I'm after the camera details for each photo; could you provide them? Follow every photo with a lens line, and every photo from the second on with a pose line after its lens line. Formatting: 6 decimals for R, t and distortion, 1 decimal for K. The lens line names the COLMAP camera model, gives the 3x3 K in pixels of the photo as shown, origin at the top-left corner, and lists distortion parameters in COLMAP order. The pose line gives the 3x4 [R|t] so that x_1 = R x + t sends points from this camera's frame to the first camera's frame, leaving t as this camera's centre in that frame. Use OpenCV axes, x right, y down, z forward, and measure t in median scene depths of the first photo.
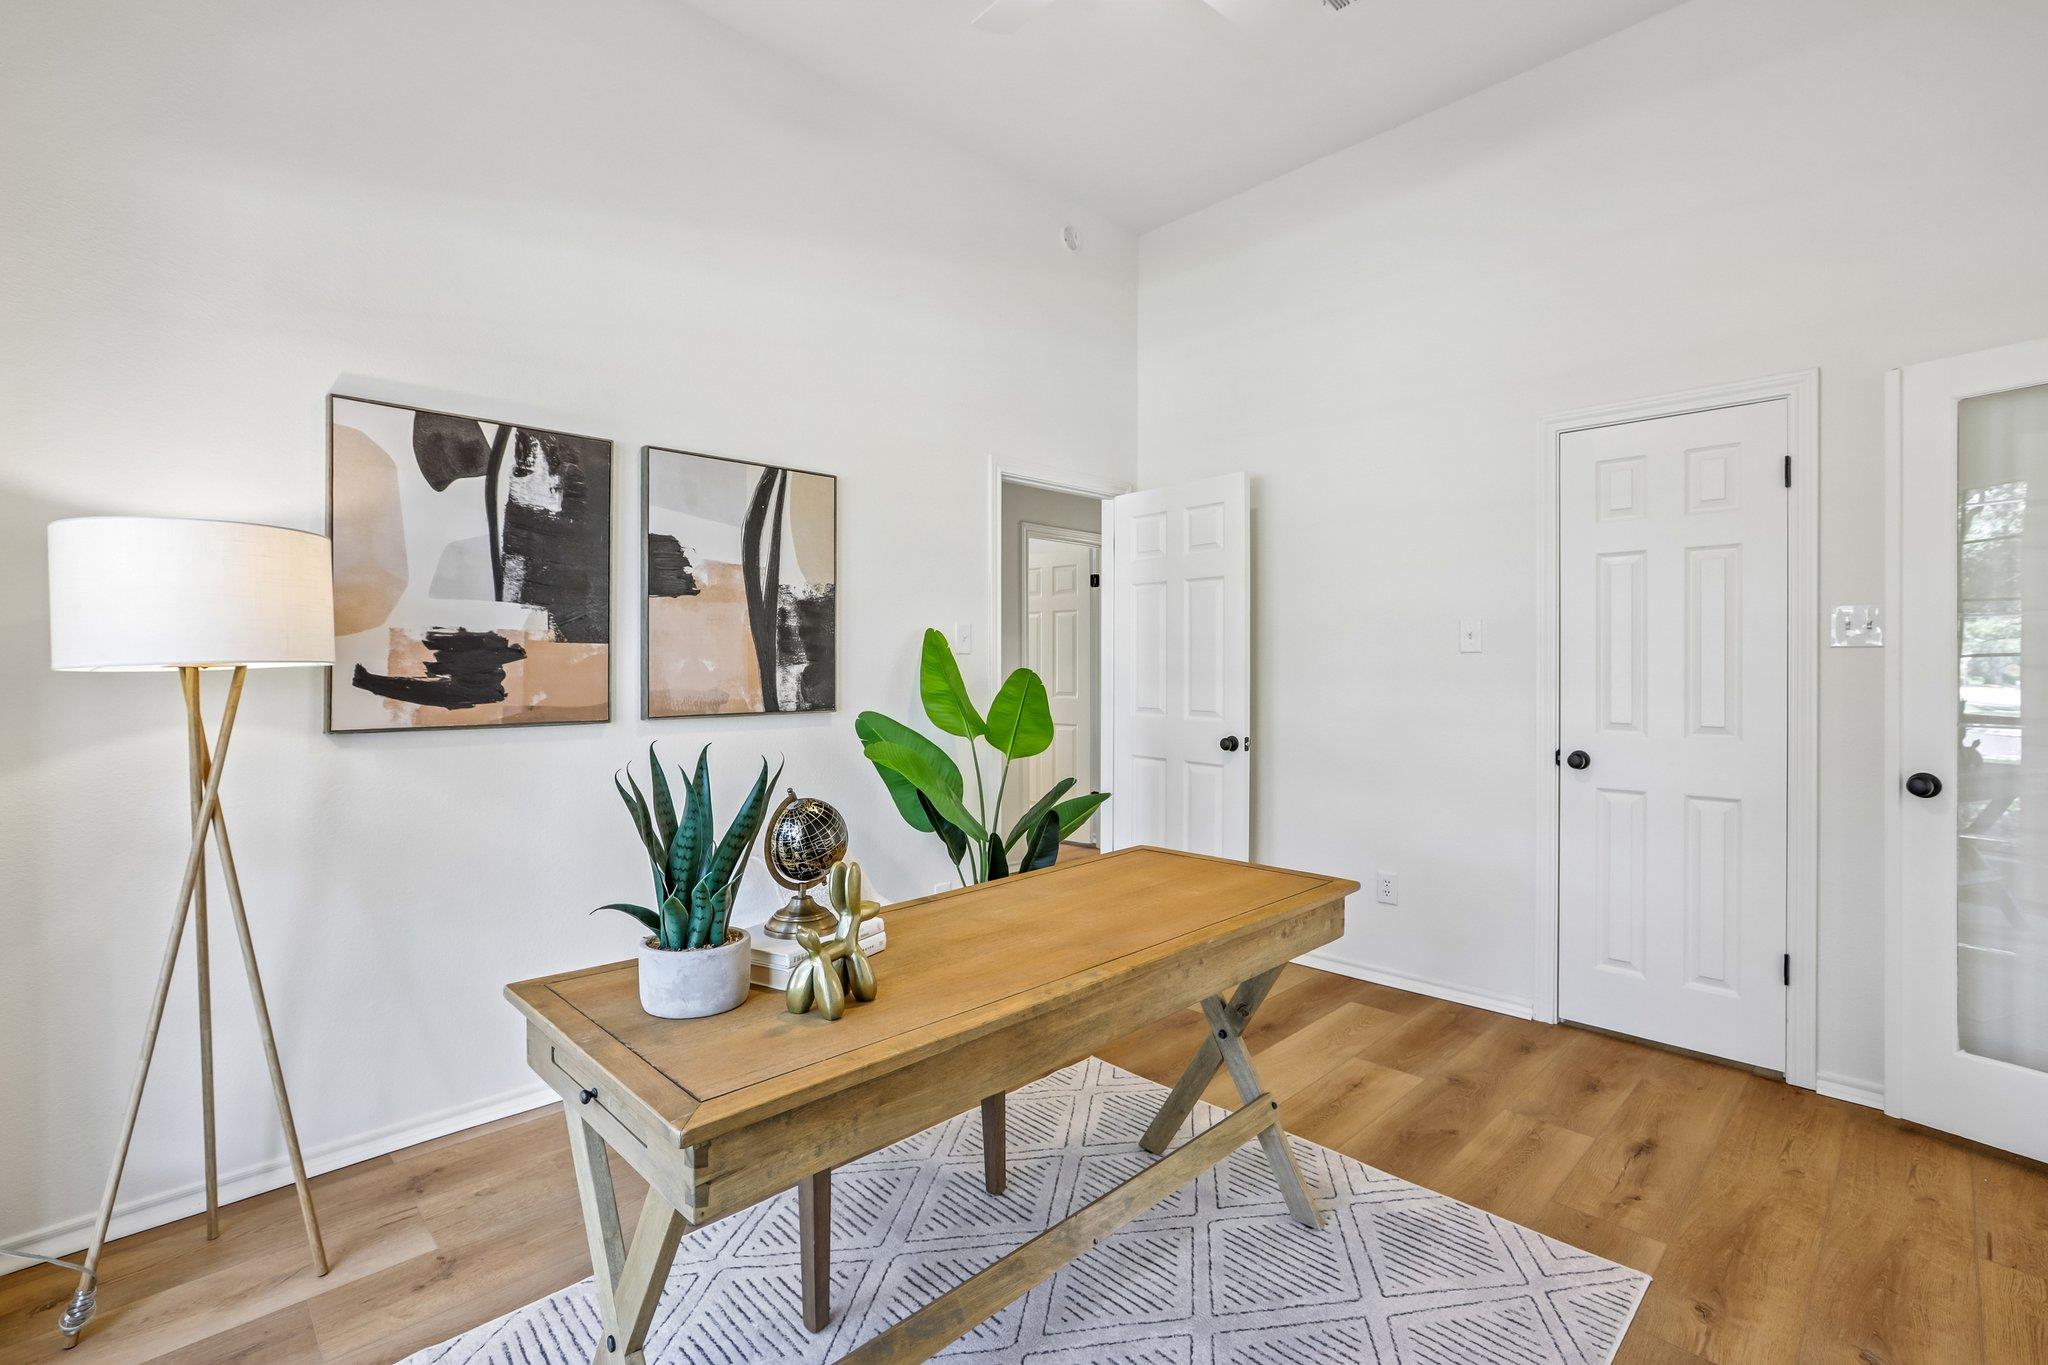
lens RADIAL K [[914.6, 0, 1037.4], [0, 914.6, 677.0], [0, 0, 1]] dist [-0.035420, 0.008617]
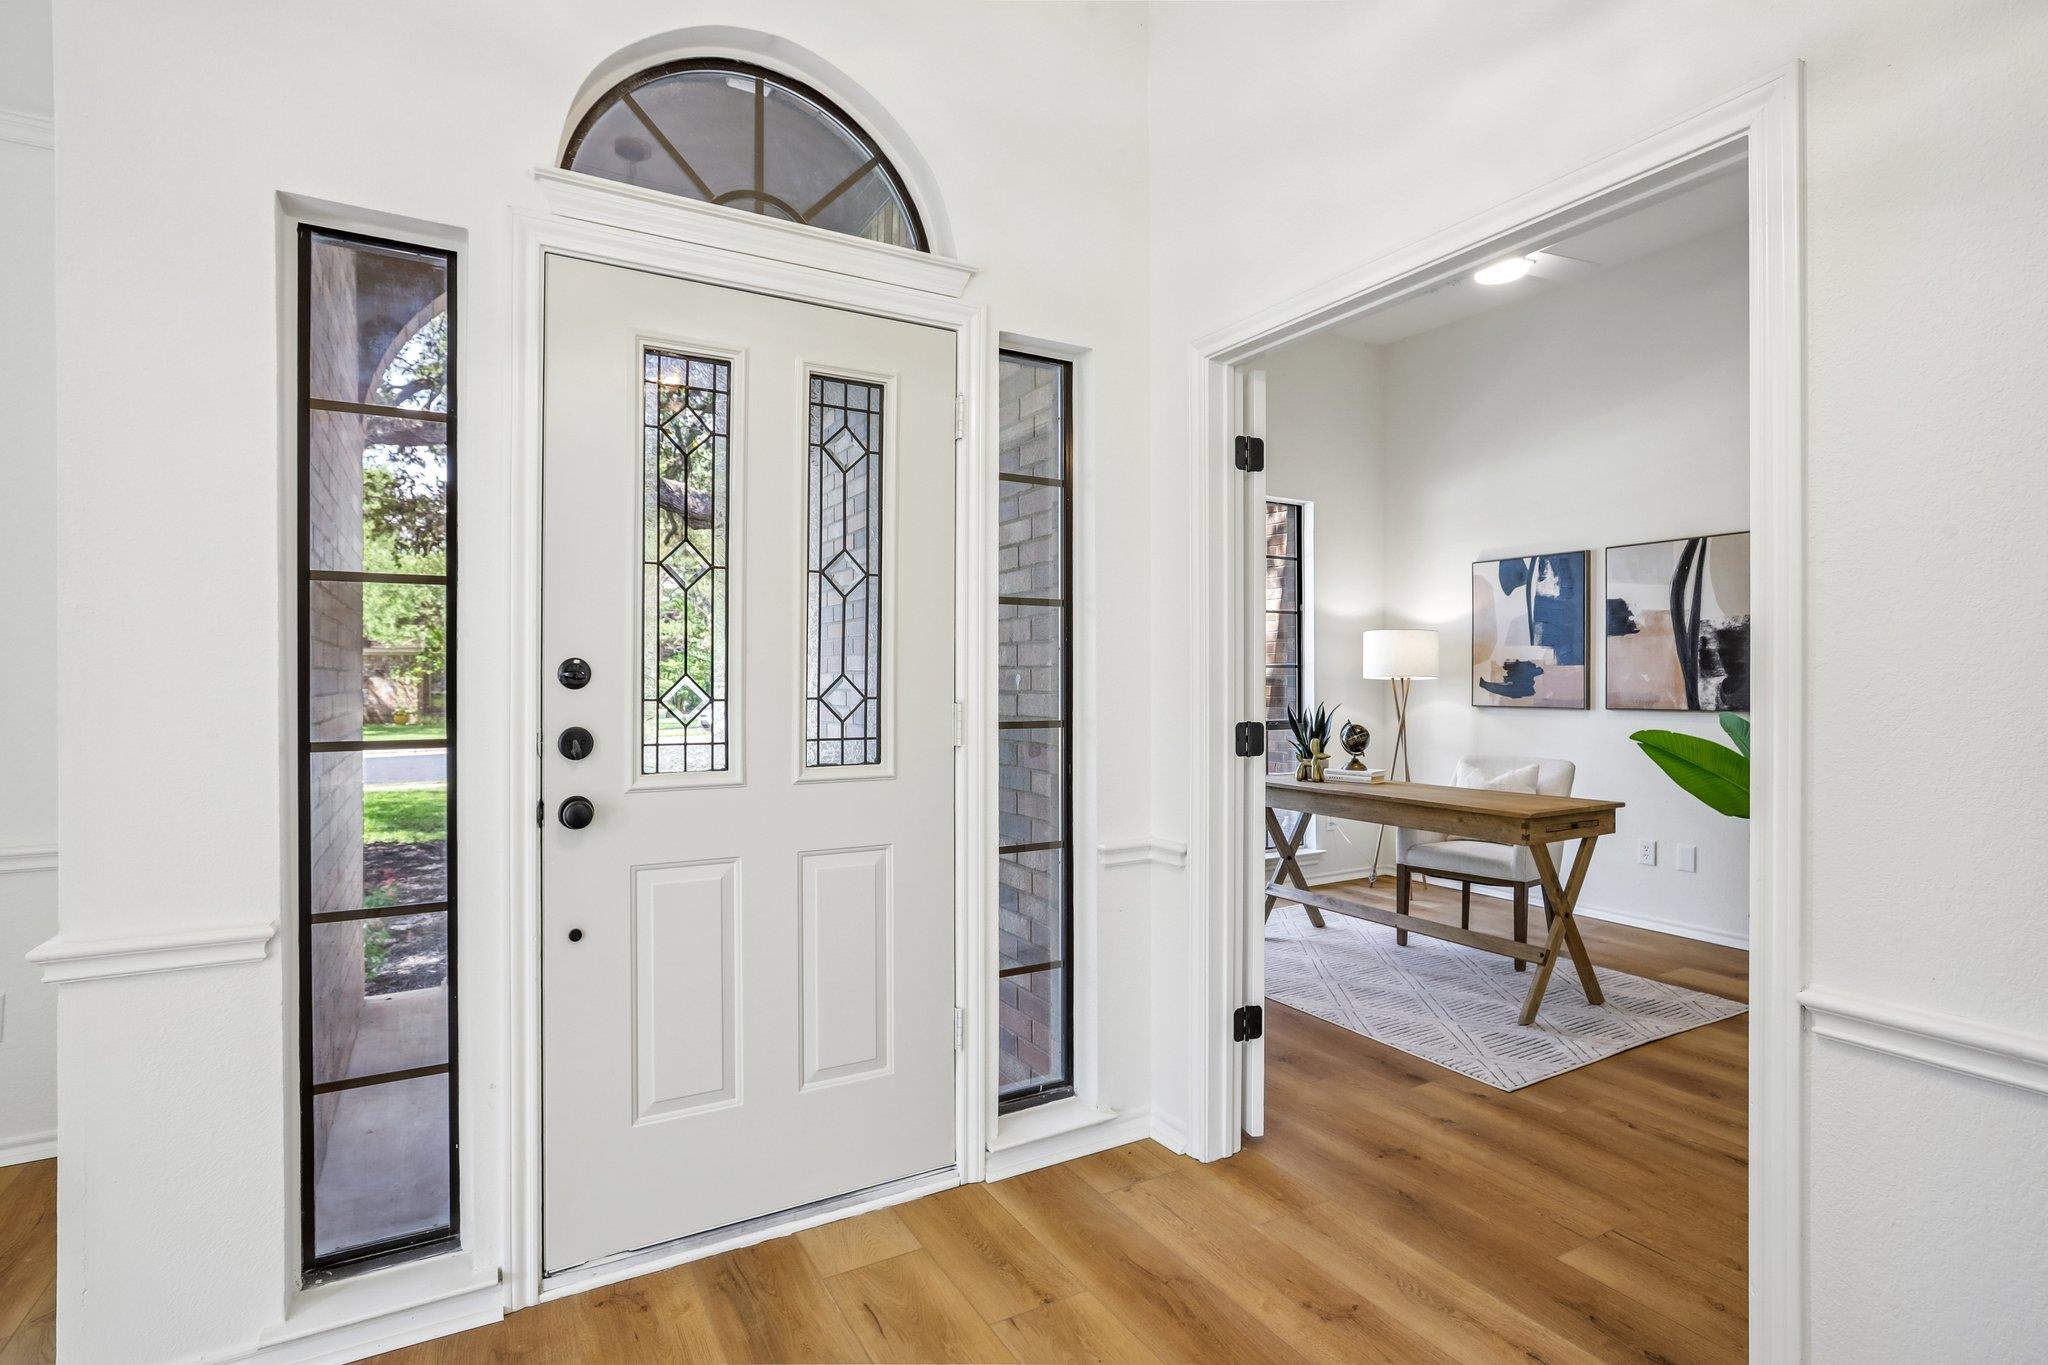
lens RADIAL K [[1014.8, 0, 1007.6], [0, 1014.8, 675.2], [0, 0, 1]] dist [-0.041891, 0.017379]
pose [[-0.260833, -0.001097, -0.965383, 1.768540], [-0.011201, 0.999935, 0.001890, -0.008662], [0.965319, 0.011306, -0.260829, 0.437770]]
